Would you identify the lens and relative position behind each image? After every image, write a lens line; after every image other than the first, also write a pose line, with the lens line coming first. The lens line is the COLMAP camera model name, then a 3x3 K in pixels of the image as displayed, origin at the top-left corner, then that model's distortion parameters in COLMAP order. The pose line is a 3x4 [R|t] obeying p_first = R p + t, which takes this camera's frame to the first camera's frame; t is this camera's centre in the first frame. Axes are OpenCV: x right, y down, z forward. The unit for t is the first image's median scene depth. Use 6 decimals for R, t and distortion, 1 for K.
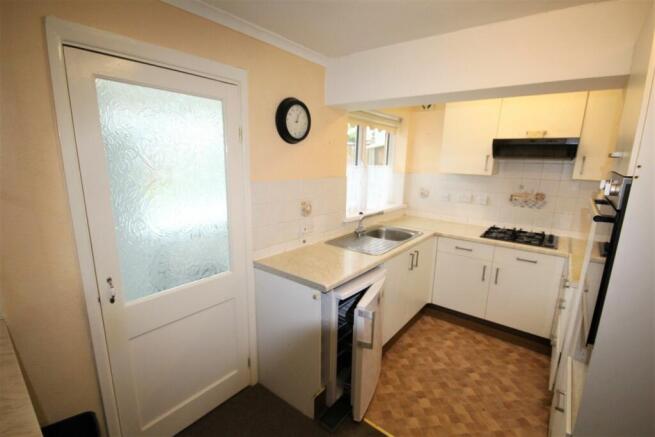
lens RADIAL K [[301.8, 0, 329.3], [0, 301.8, 219.9], [0, 0, 1]] dist [-0.014594, -0.002001]
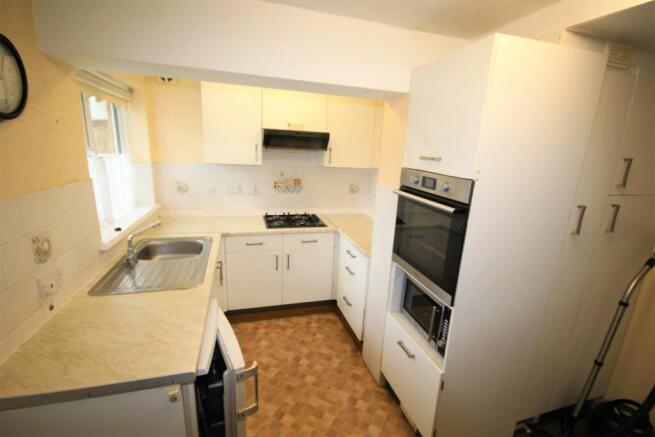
lens RADIAL K [[301.8, 0, 330.4], [0, 301.8, 220.5], [0, 0, 1]] dist [-0.014594, -0.002001]
pose [[0.568306, -0.188216, 0.801001, -0.174793], [0.127507, 0.981872, 0.140251, -0.083131], [-0.812878, 0.022427, 0.582002, 0.248511]]
